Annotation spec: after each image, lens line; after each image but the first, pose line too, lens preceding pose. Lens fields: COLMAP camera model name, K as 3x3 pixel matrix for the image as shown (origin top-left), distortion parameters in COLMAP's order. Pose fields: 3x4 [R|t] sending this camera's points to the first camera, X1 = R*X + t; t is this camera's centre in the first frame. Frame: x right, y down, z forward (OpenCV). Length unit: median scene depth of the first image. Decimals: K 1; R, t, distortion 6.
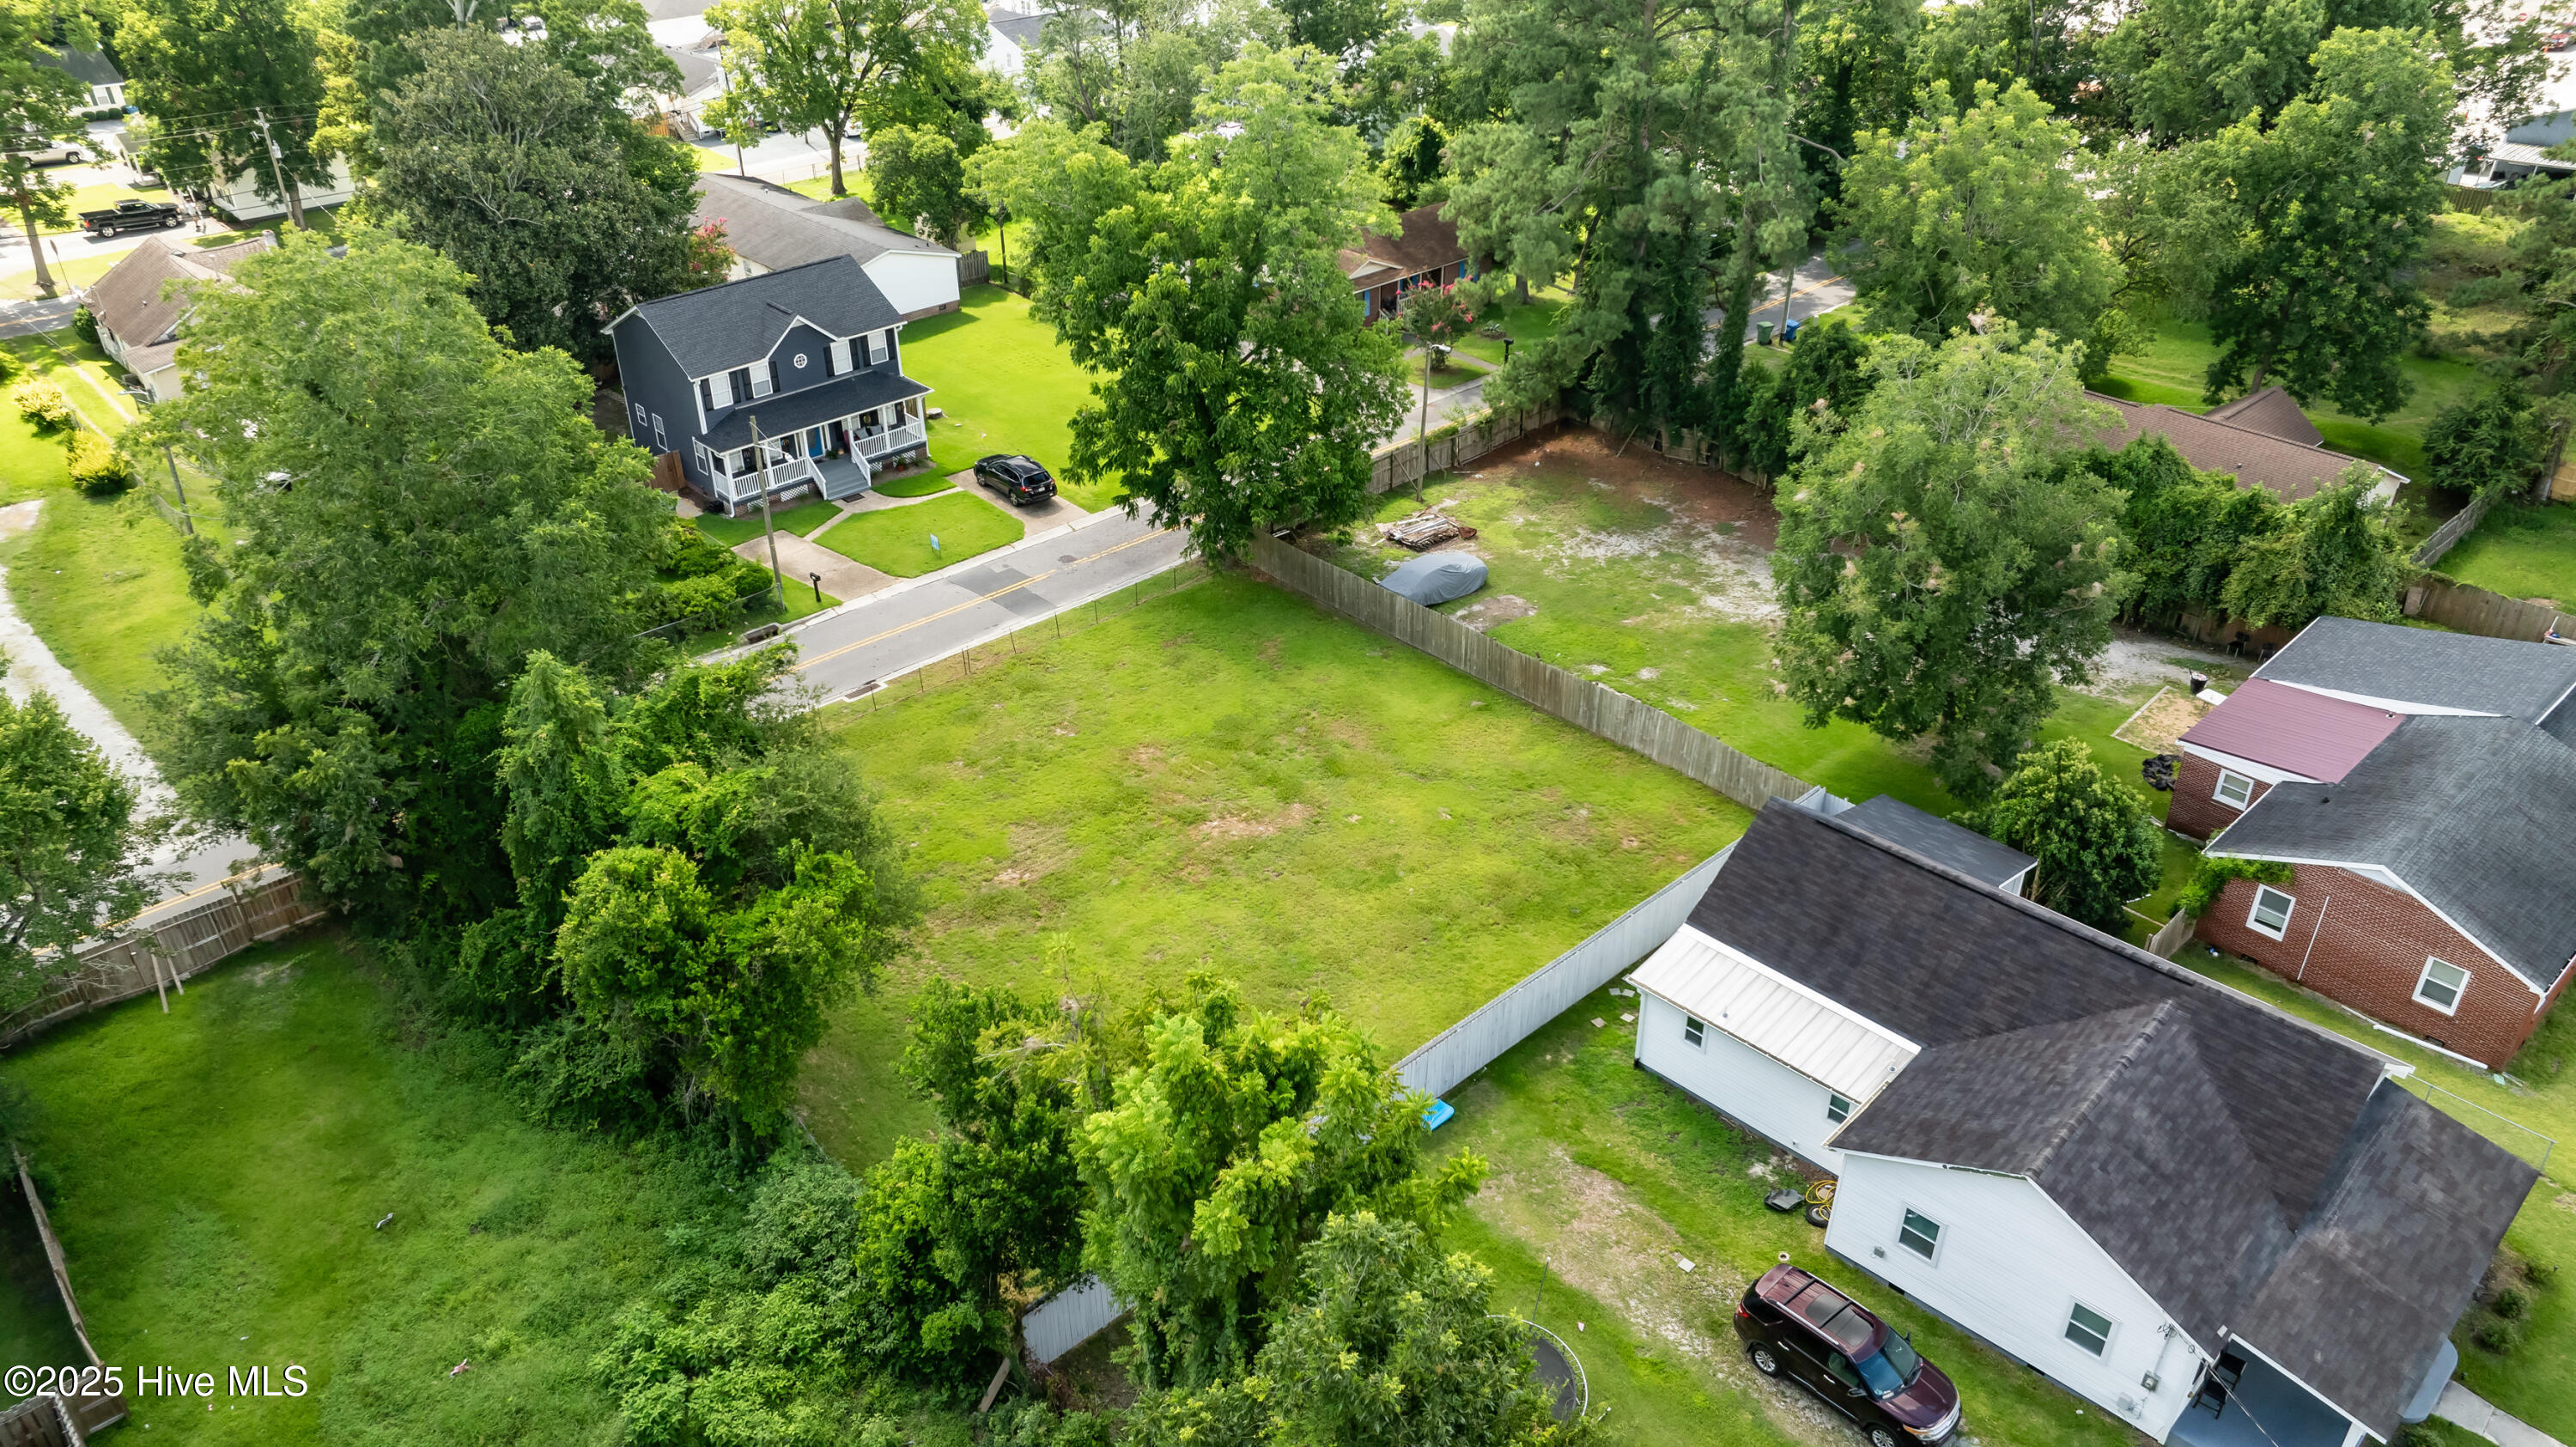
lens RADIAL K [[1813.4, 0, 1279.6], [0, 1813.4, 725.8], [0, 0, 1]] dist [-0.017201, -0.000233]
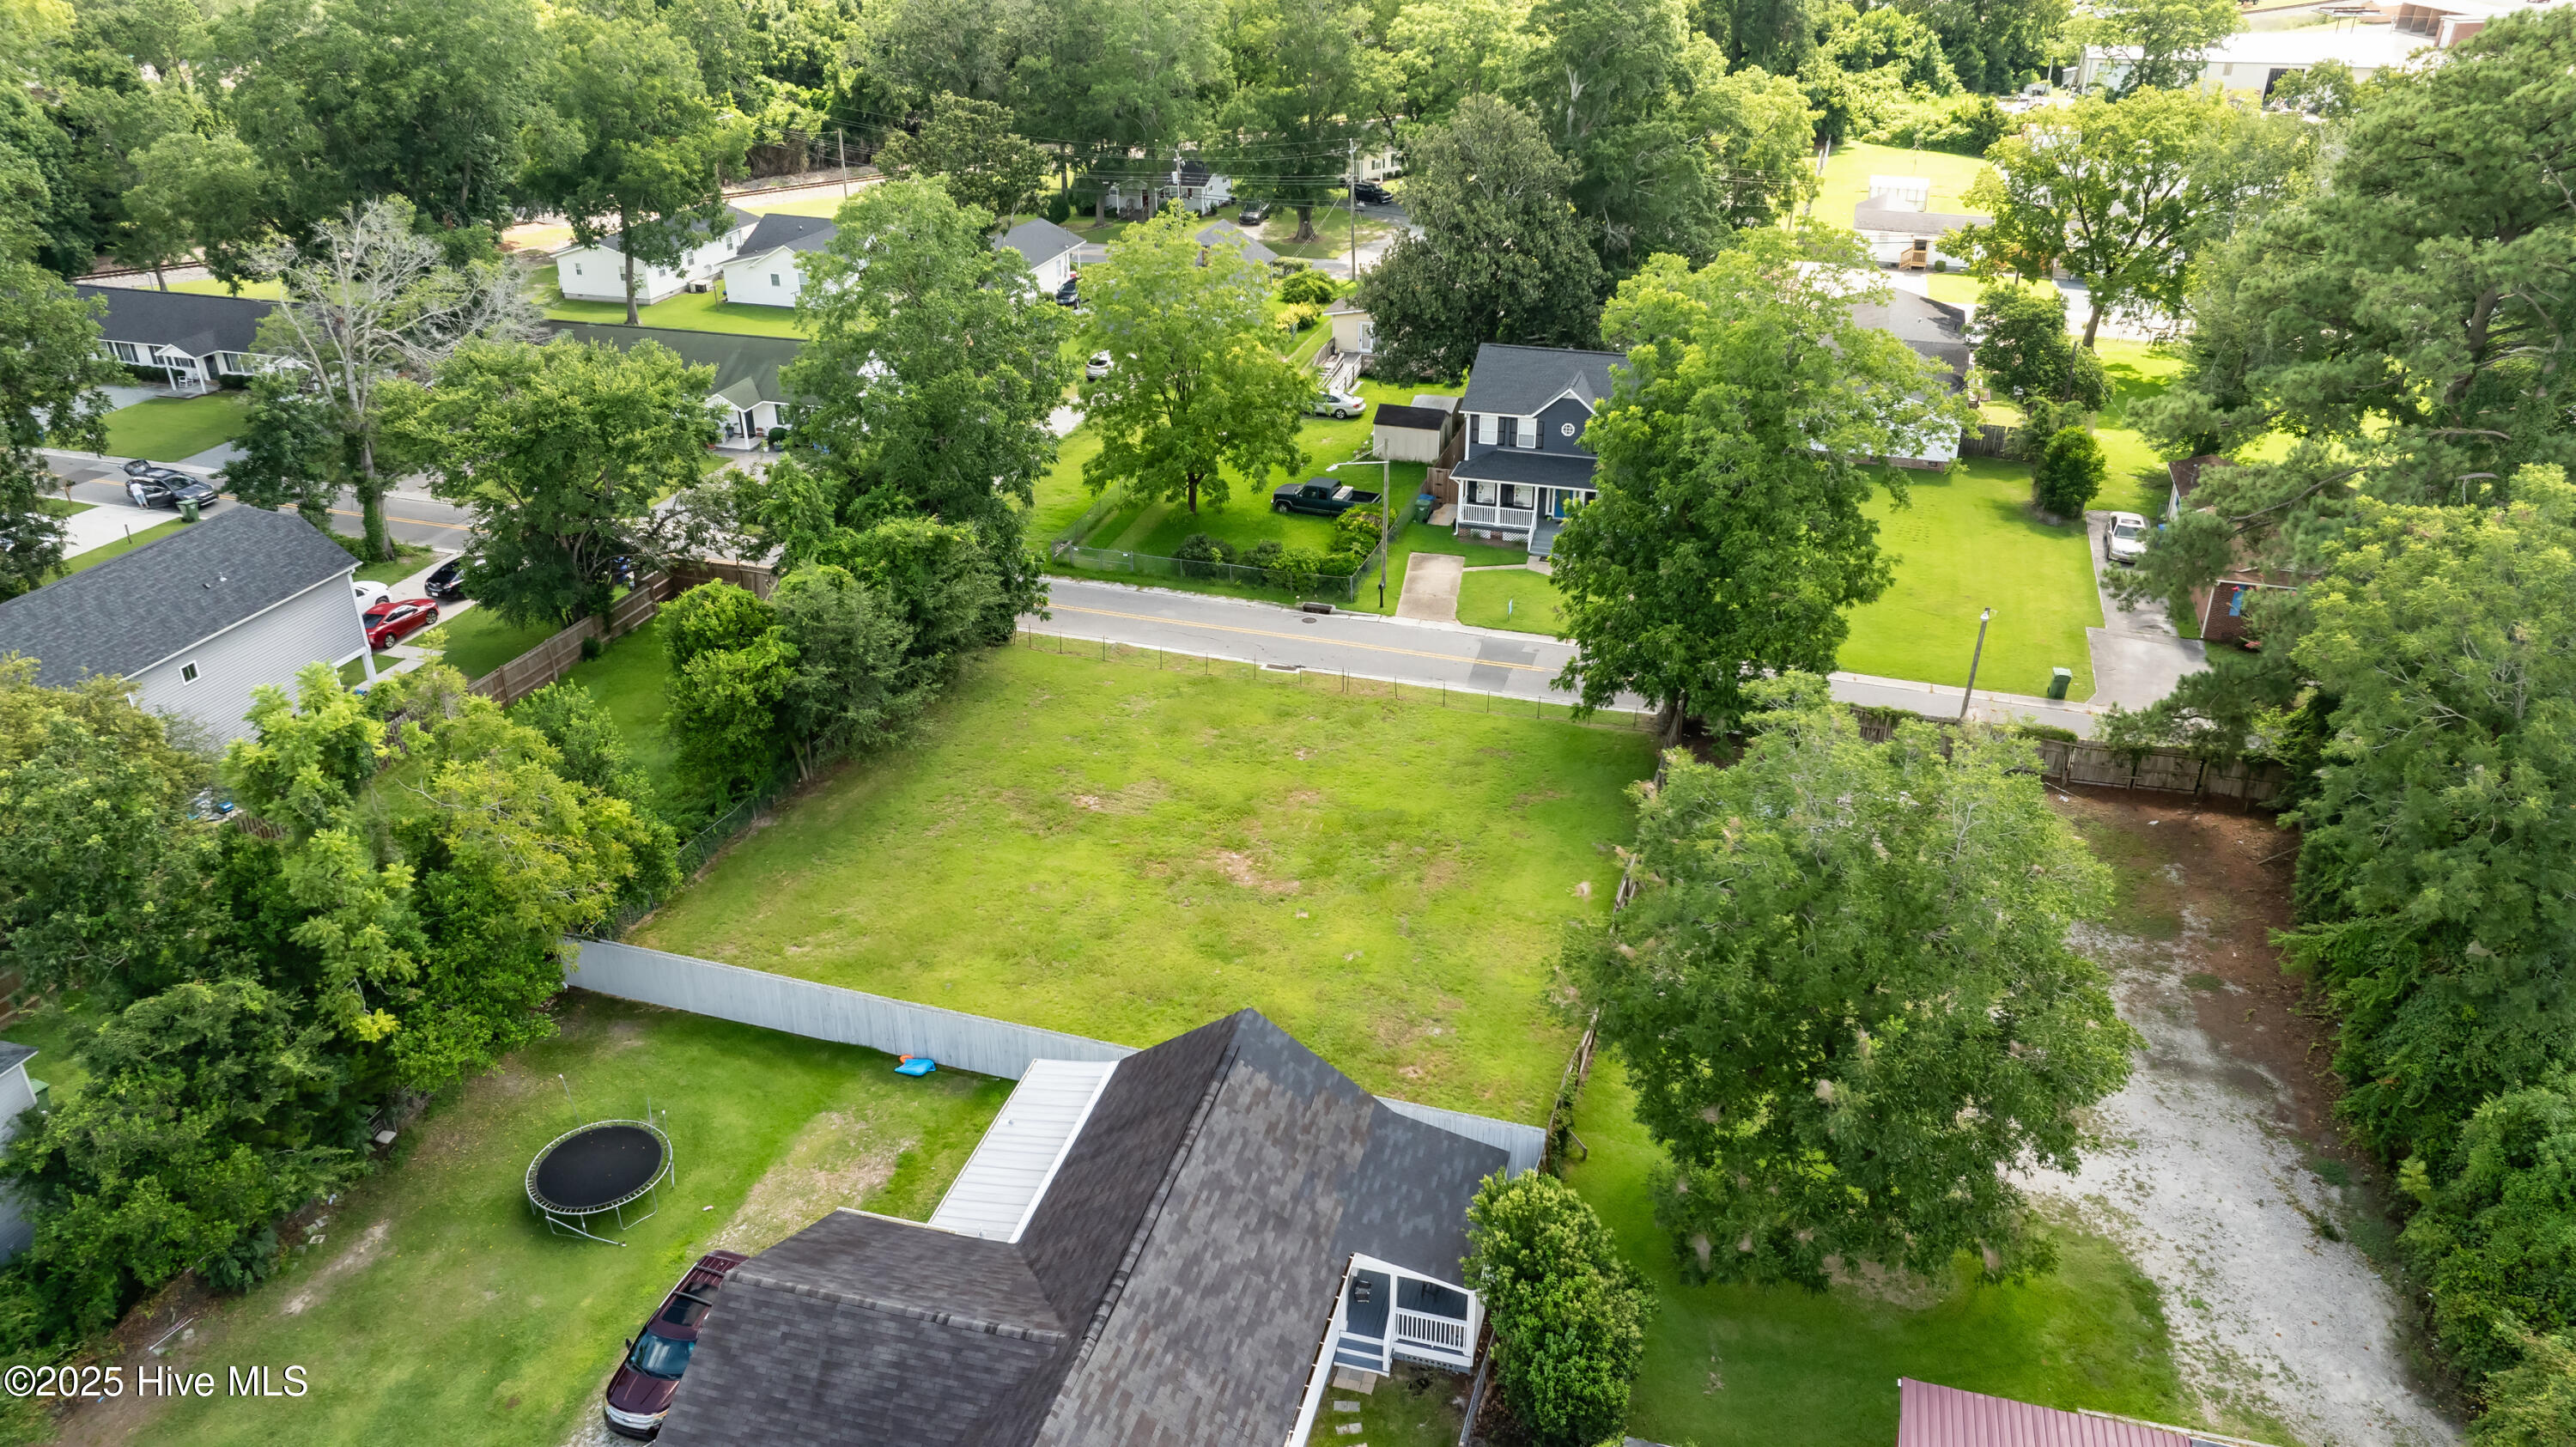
lens RADIAL K [[1812.8, 0, 1281.6], [0, 1812.8, 723.5], [0, 0, 1]] dist [-0.022180, 0.021614]
pose [[0.491339, 0.398493, -0.774461, 0.685910], [-0.445442, 0.879077, 0.169722, -0.185353], [0.748444, 0.261586, 0.609430, 0.299669]]
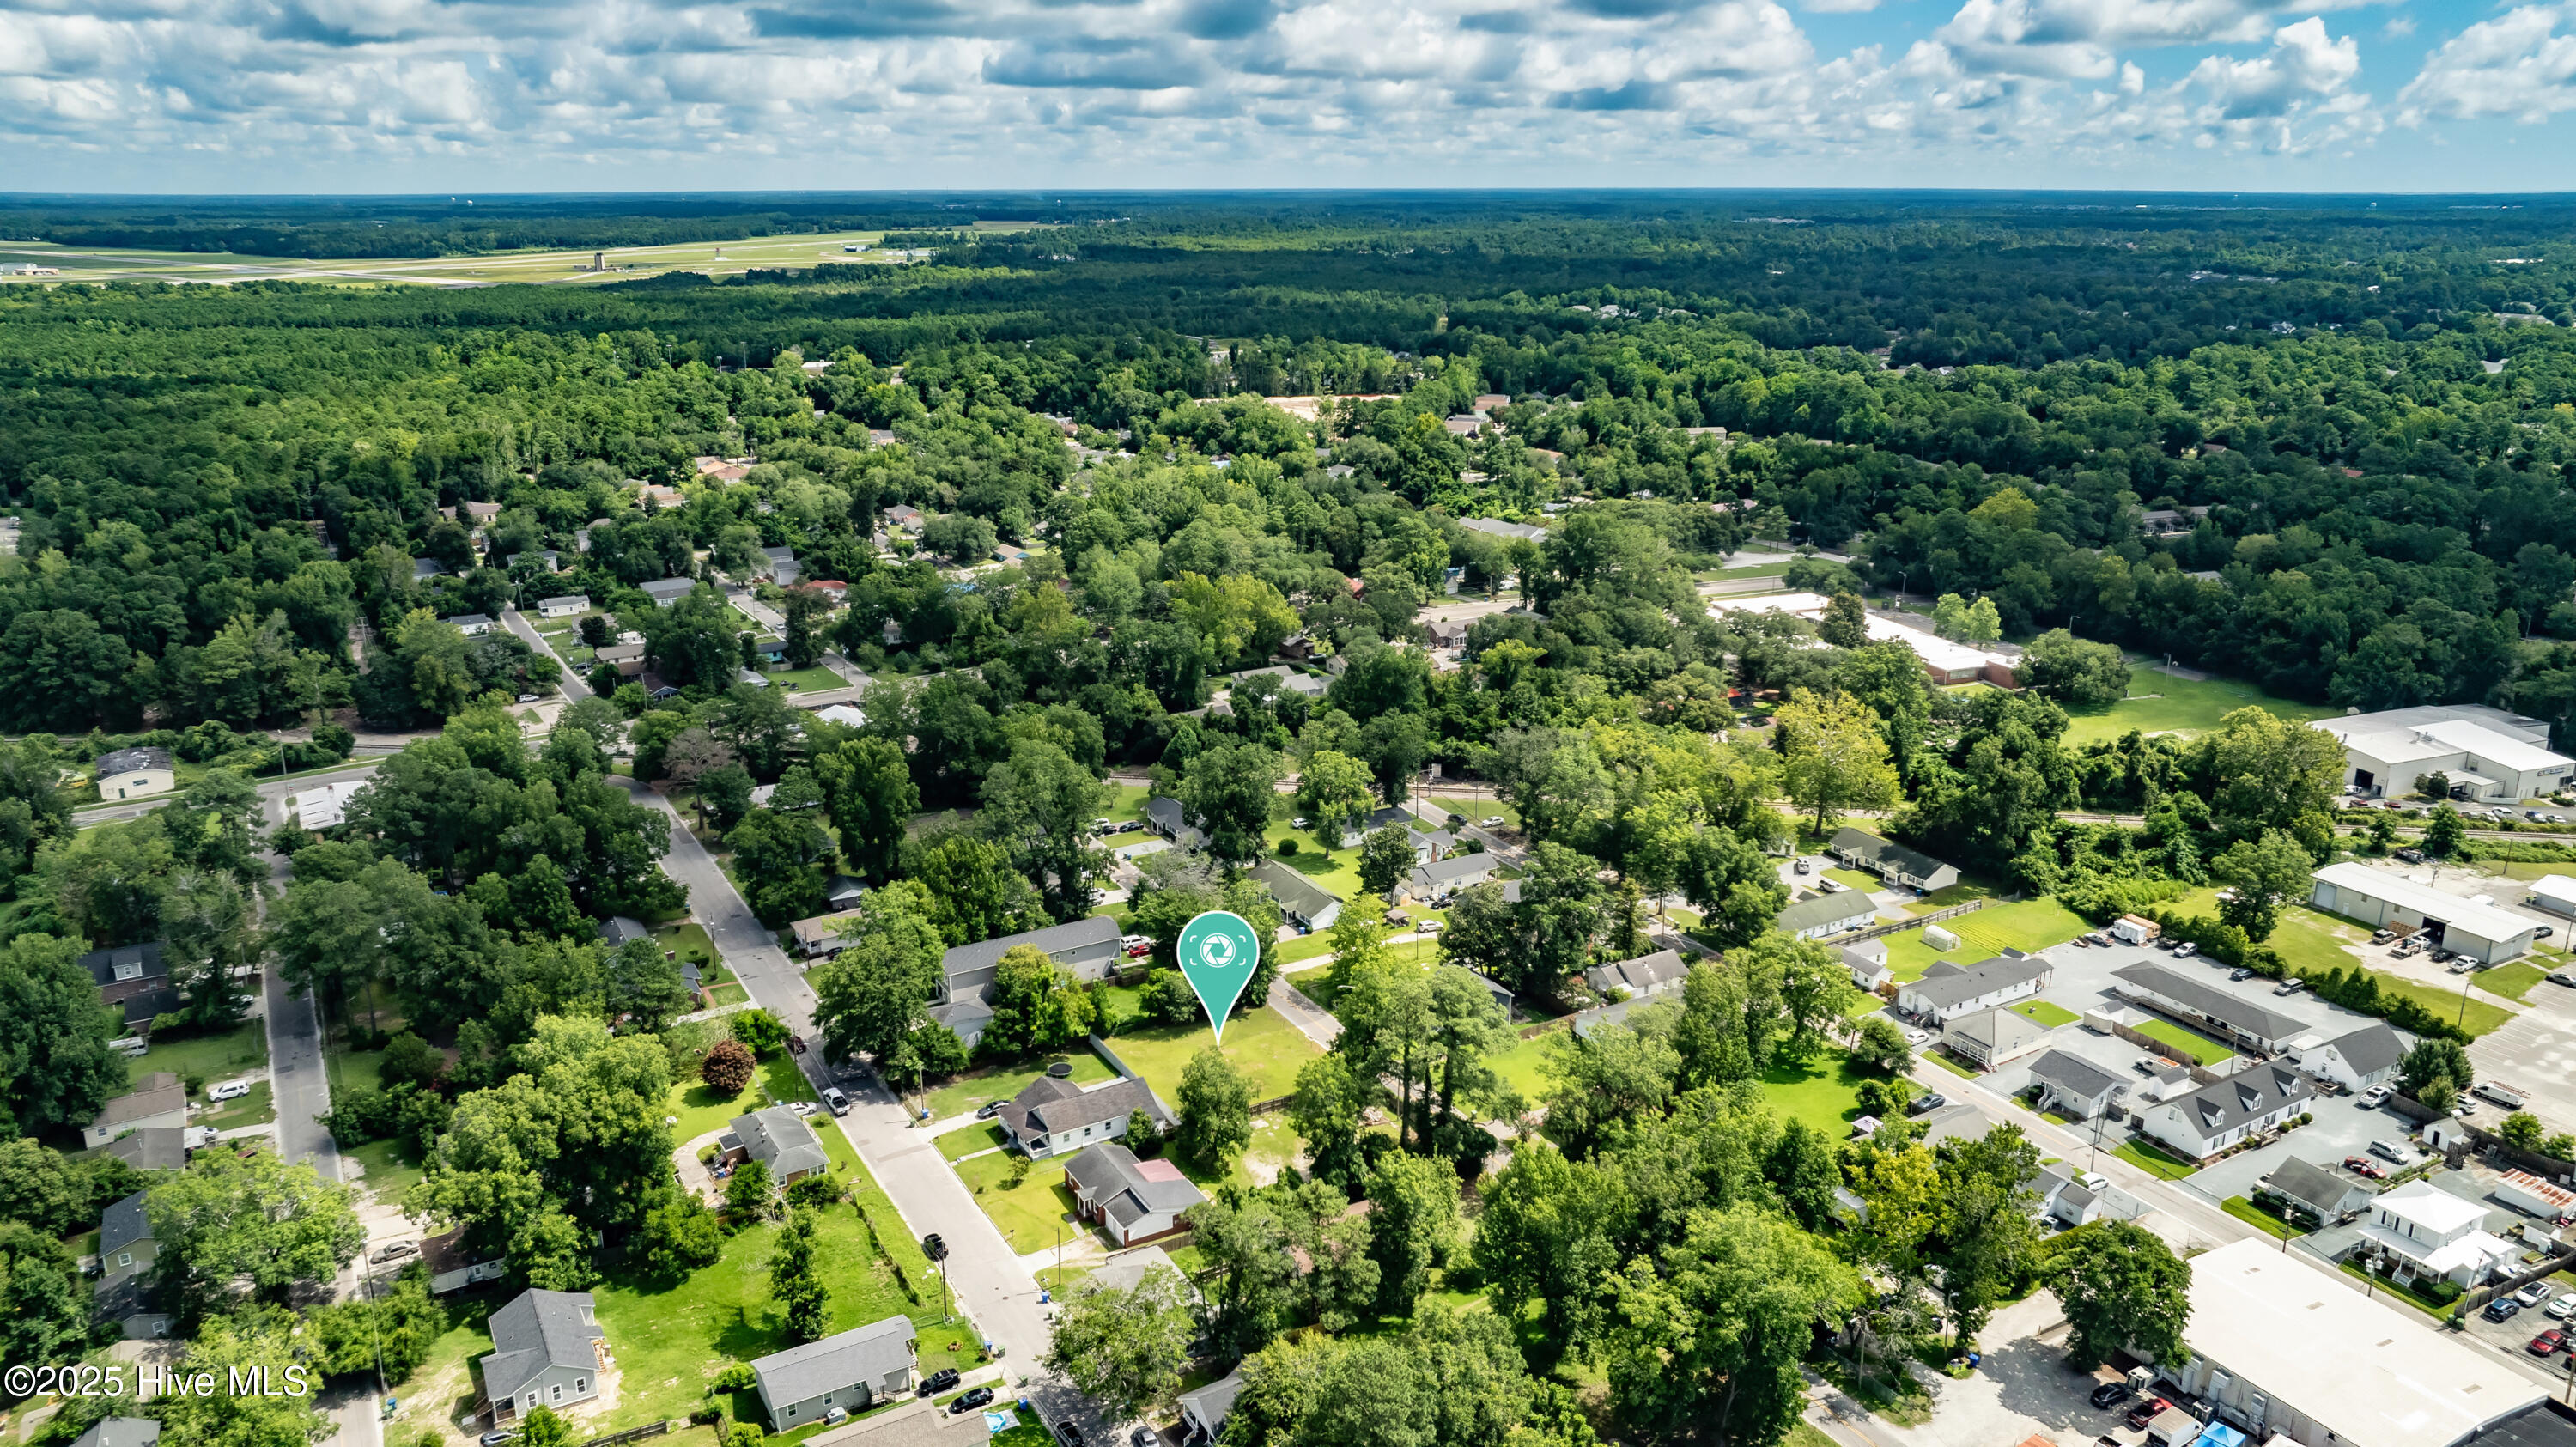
lens RADIAL K [[1813.4, 0, 1279.6], [0, 1813.4, 725.8], [0, 0, 1]] dist [-0.017201, -0.000233]
pose [[-0.226320, 0.289881, -0.929918, 3.334262], [-0.500011, 0.784731, 0.366313, -2.006996], [0.835923, 0.547874, -0.032656, 0.695028]]
